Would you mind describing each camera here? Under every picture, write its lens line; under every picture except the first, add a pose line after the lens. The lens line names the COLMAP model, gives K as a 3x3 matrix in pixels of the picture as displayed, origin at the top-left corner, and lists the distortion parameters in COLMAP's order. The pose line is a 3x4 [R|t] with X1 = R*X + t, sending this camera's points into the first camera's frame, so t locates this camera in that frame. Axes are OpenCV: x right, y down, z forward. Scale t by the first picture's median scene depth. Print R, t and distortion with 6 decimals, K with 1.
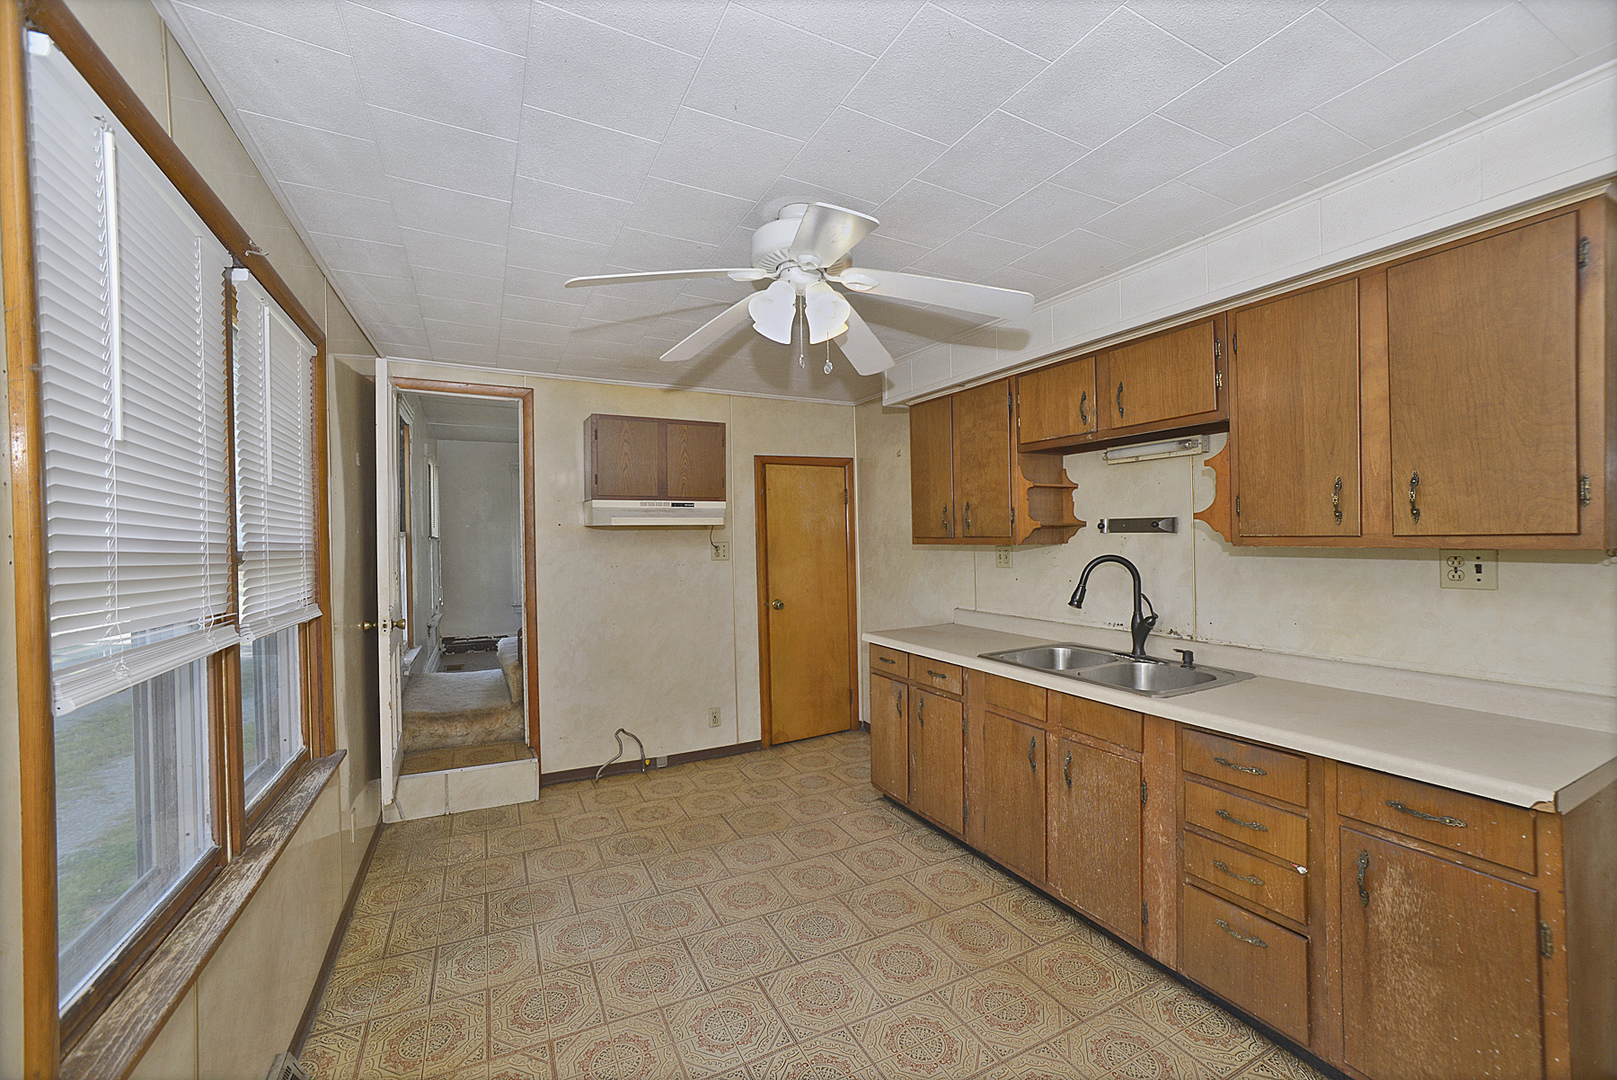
lens RADIAL K [[672.9, 0, 808.5], [0, 672.9, 540.0], [0, 0, 1]] dist [-0.001164, -0.000032]
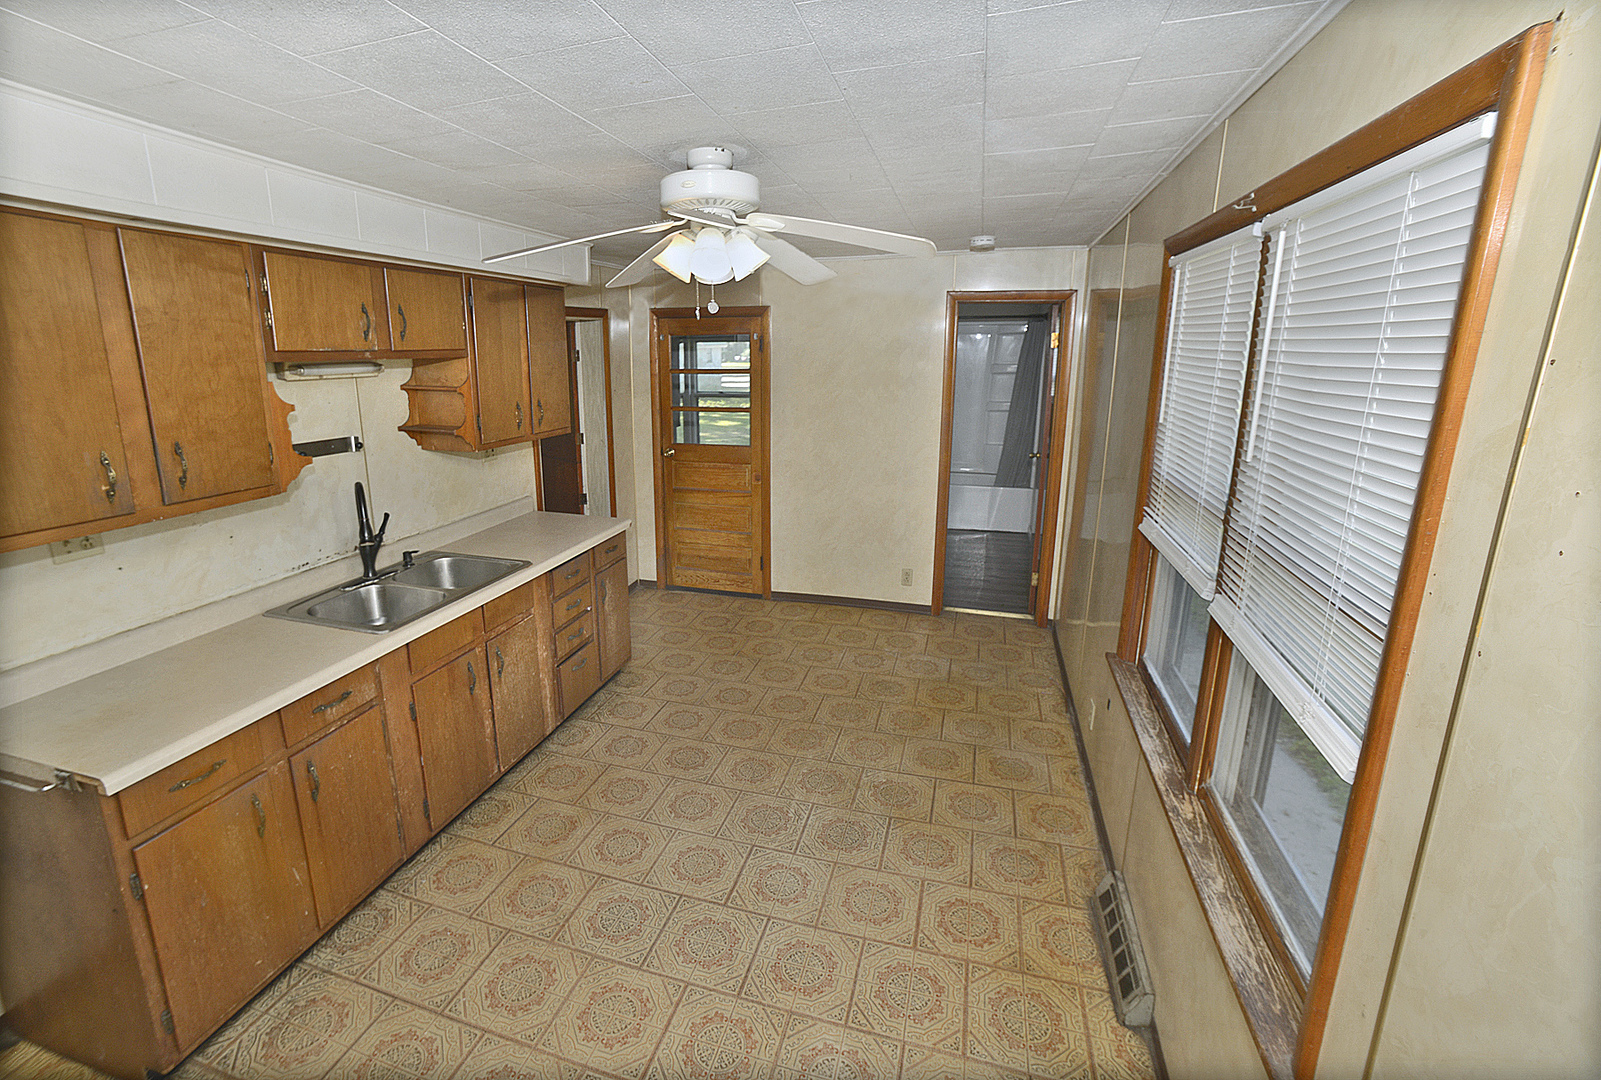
lens RADIAL K [[661.0, 0, 792.5], [0, 661.0, 480.0], [0, 0, 1]] dist [-0.037501, 0.000005]
pose [[-0.748891, -0.102496, 0.654719, -0.715543], [0.016117, 0.984858, 0.172613, -0.152439], [-0.662497, 0.139821, -0.735899, 1.522782]]
